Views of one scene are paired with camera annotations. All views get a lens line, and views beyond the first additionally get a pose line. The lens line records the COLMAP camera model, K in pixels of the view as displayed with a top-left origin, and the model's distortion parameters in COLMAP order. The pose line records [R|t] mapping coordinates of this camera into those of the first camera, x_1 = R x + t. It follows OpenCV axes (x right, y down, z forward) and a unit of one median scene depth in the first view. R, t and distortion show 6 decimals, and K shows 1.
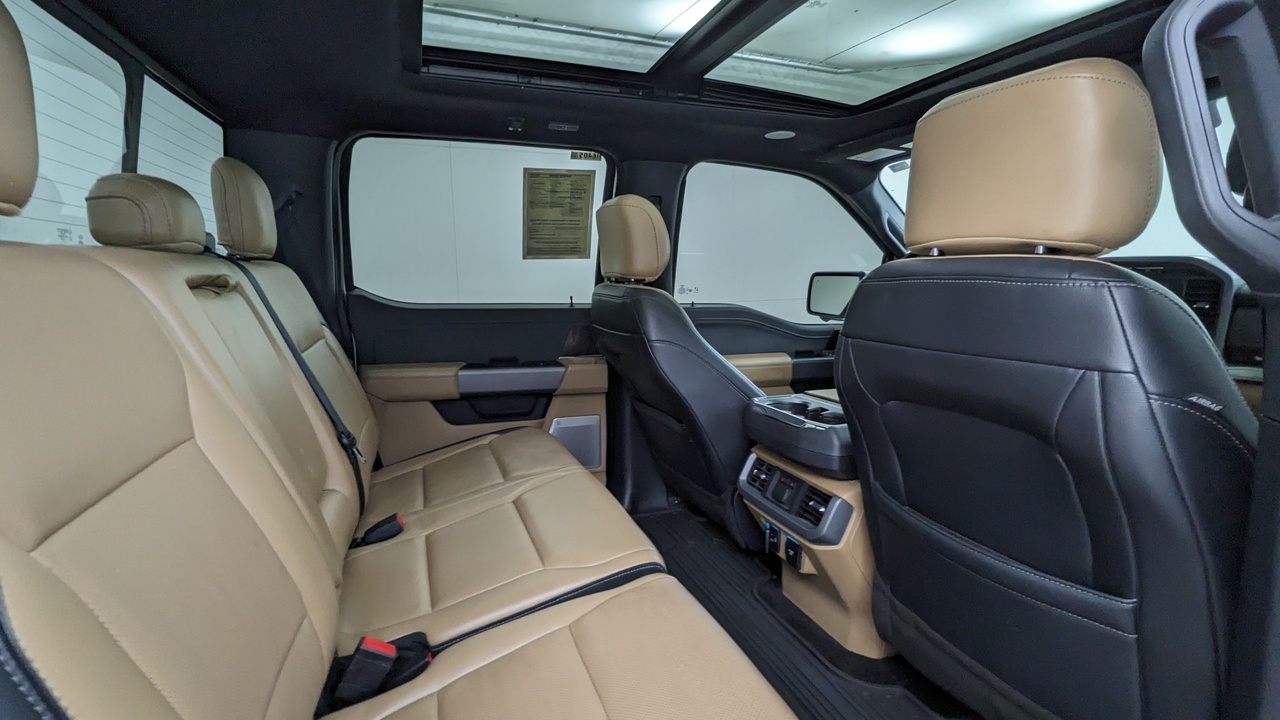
lens RADIAL K [[606.4, 0, 640.0], [0, 606.4, 360.0], [0, 0, 1]] dist [-0.011602, -0.010157]
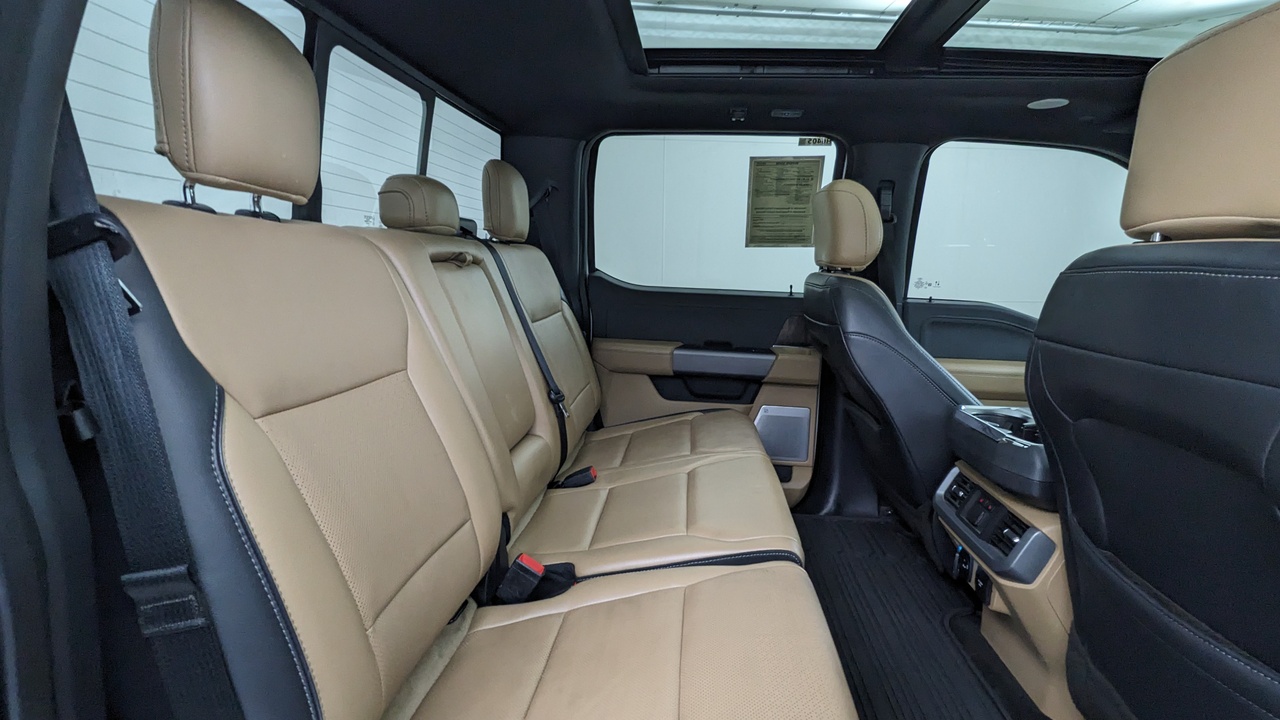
lens RADIAL K [[606.4, 0, 640.0], [0, 606.4, 360.0], [0, 0, 1]] dist [-0.011602, -0.010157]
pose [[0.901619, 0.089864, -0.423093, 0.128852], [-0.084642, 0.995924, 0.031158, 0.009197], [0.424168, 0.007719, 0.905550, -0.000134]]
